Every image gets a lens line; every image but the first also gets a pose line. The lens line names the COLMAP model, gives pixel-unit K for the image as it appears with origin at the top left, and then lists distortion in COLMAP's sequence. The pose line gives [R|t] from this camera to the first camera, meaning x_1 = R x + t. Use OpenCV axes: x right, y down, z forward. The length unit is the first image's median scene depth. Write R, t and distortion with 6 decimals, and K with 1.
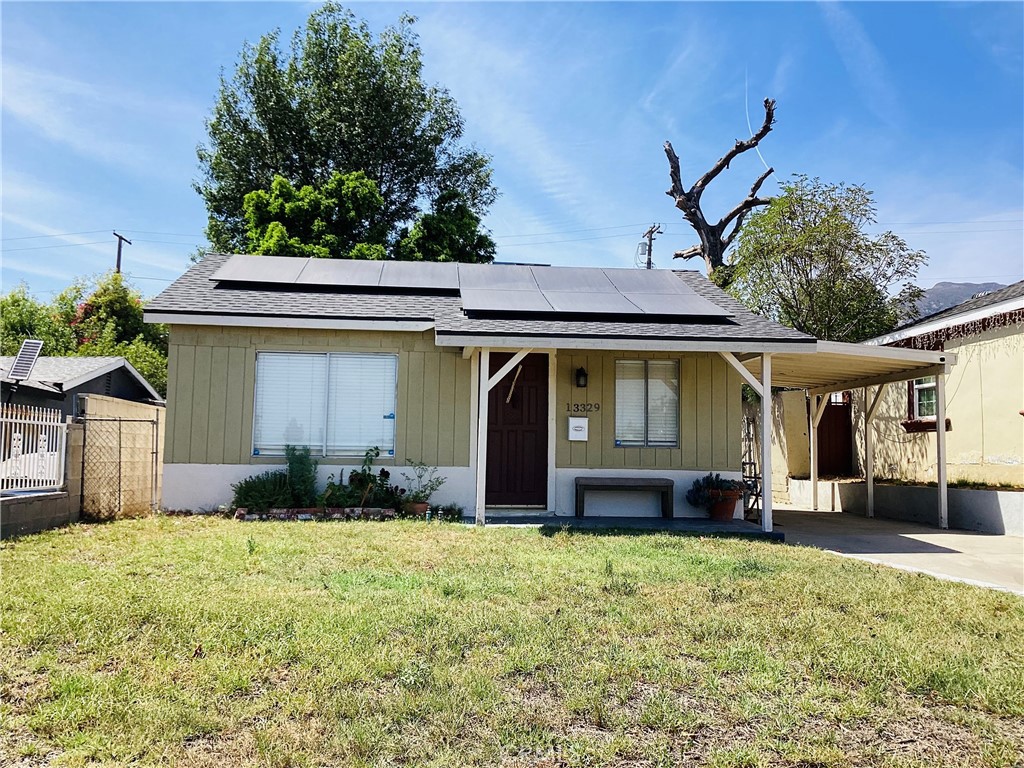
lens RADIAL K [[913.4, 0, 511.3], [0, 913.4, 385.0], [0, 0, 1]] dist [0.098587, -0.176107]
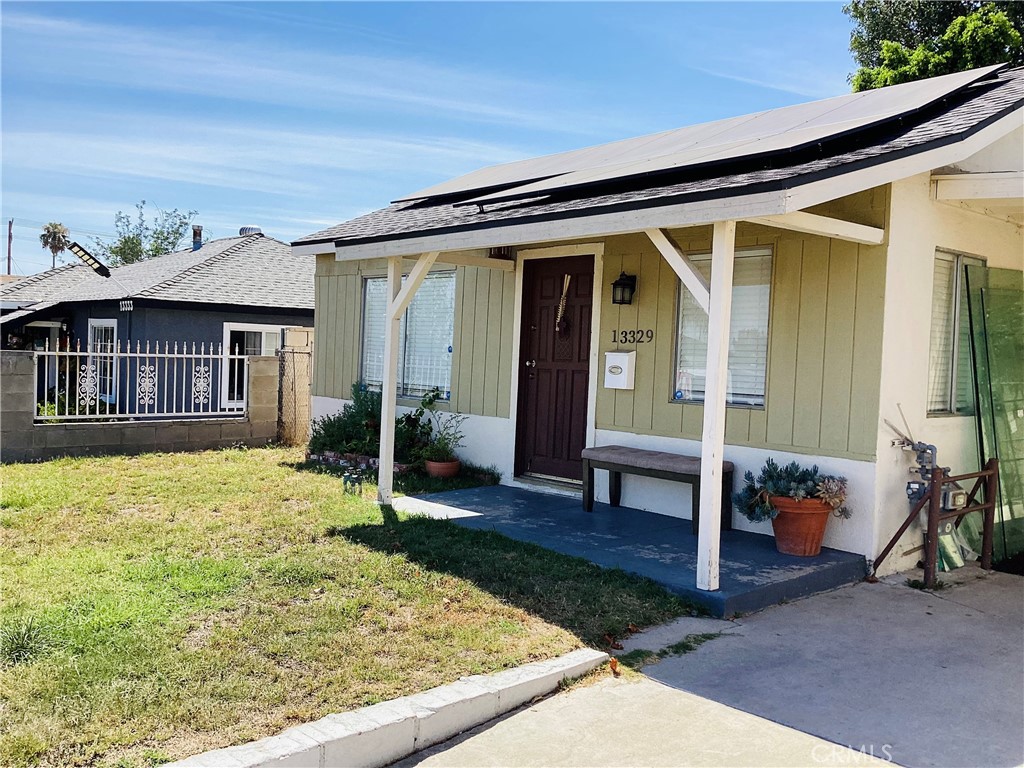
lens RADIAL K [[913.4, 0, 541.5], [0, 913.4, 396.5], [0, 0, 1]] dist [0.098587, -0.176107]
pose [[0.603626, 0.046388, -0.795917, 0.547634], [0.038423, 0.995453, 0.087158, 0.008511], [0.796341, -0.083192, 0.599099, 0.572107]]
